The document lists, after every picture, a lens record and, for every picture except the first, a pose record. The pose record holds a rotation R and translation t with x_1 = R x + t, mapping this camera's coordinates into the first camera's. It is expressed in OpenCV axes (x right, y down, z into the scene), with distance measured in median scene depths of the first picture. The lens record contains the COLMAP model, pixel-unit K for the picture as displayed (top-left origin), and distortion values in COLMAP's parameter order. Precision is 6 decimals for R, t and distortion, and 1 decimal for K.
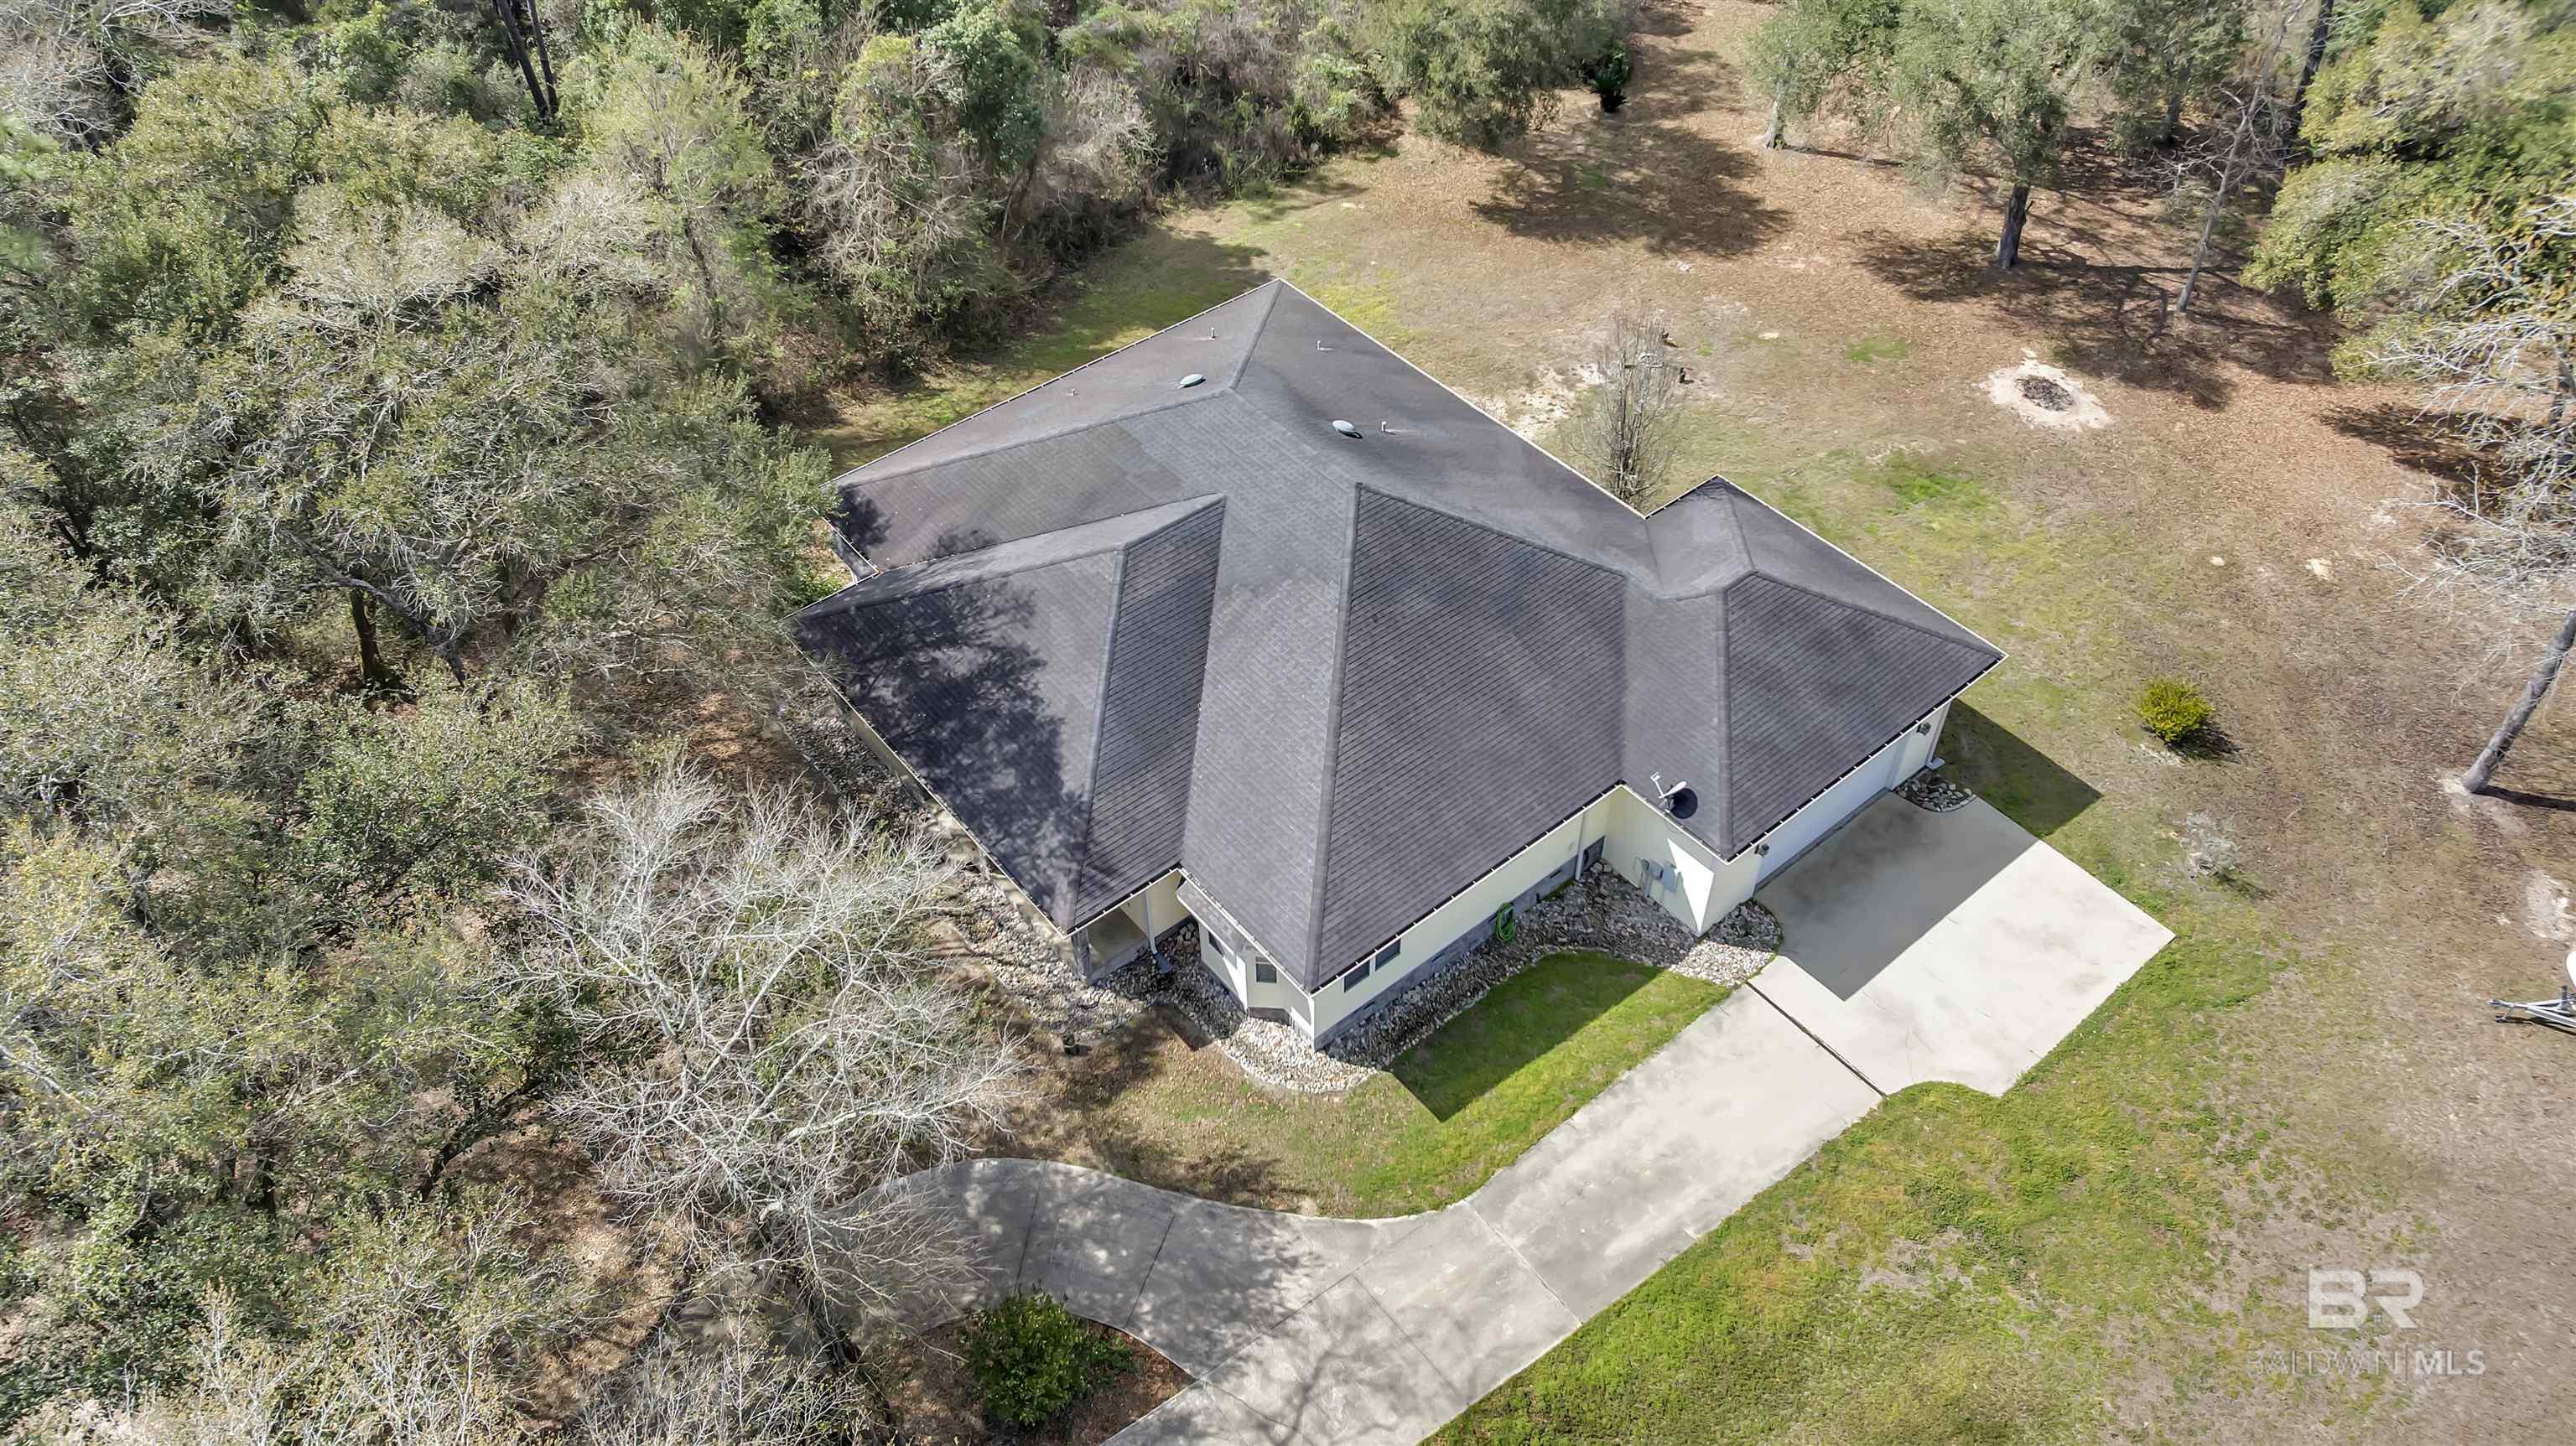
lens RADIAL K [[1881.6, 0, 1290.9], [0, 1881.6, 732.4], [0, 0, 1]] dist [-0.022880, -0.008813]
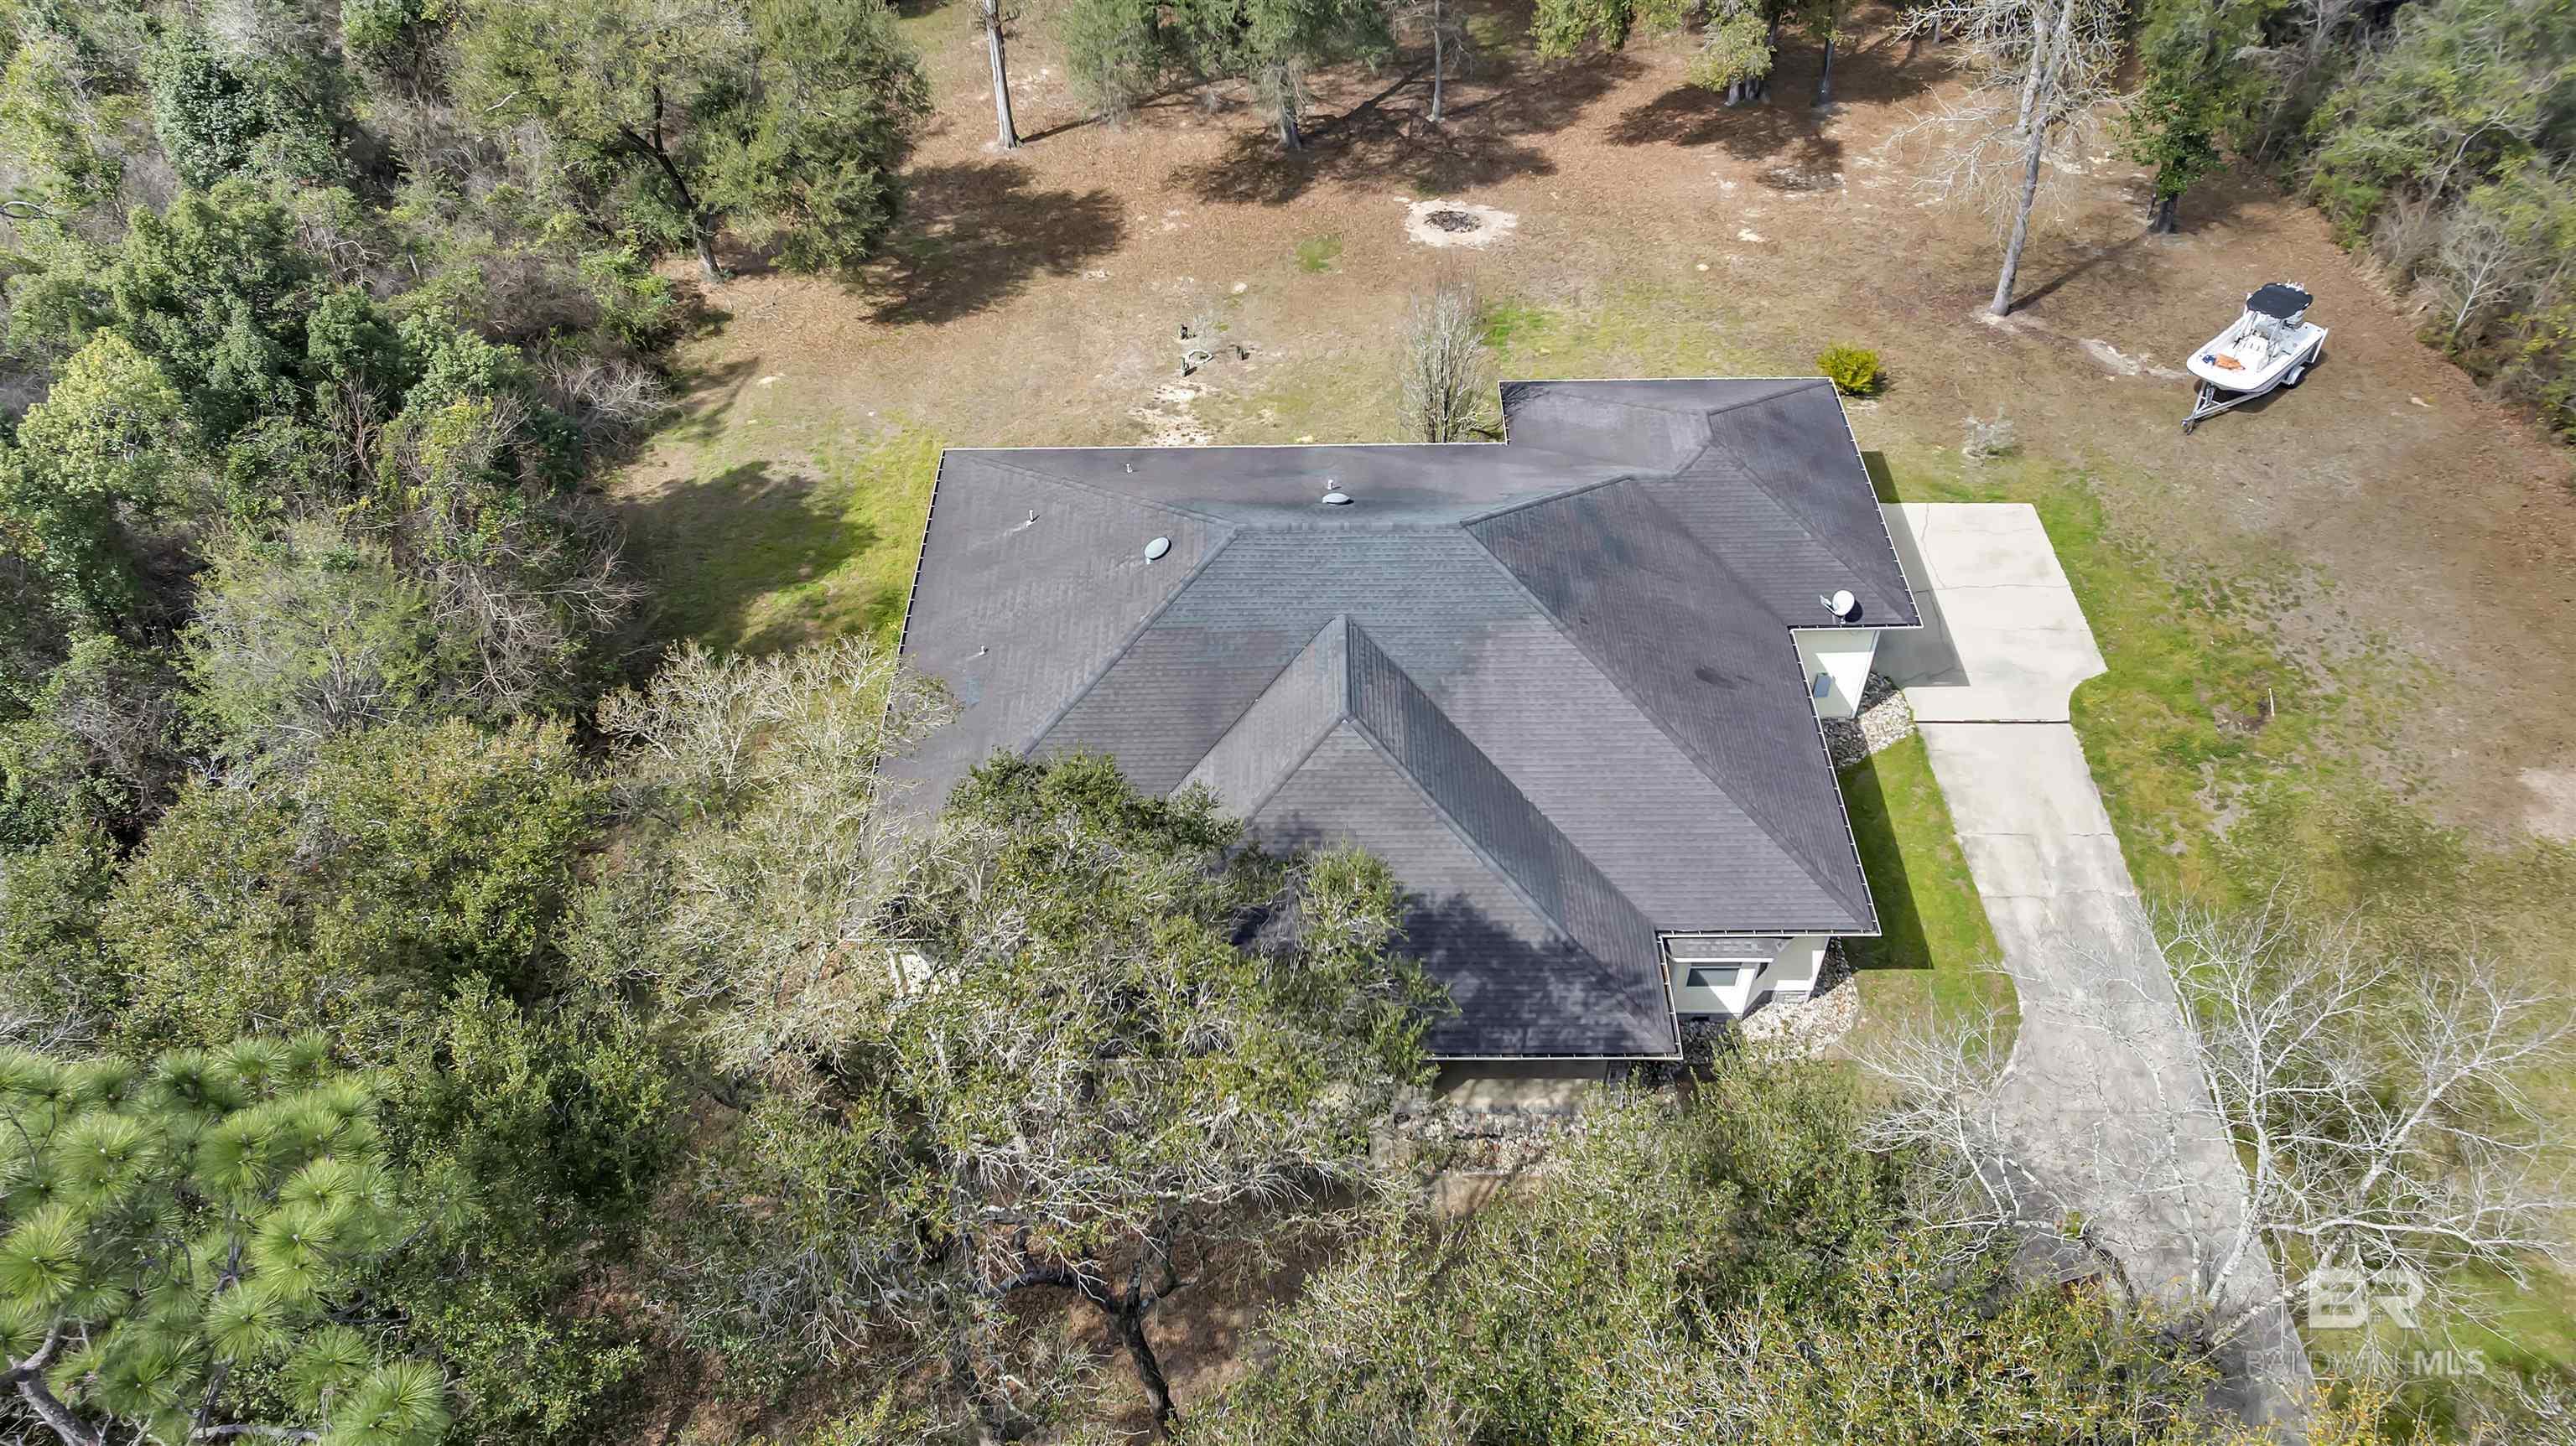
lens RADIAL K [[1881.6, 0, 1295.0], [0, 1881.6, 714.3], [0, 0, 1]] dist [-0.022880, -0.008813]
pose [[0.631015, -0.548308, 0.548797, -0.421969], [0.554959, 0.813362, 0.174538, -0.189782], [-0.542071, 0.194423, 0.817532, 0.203716]]
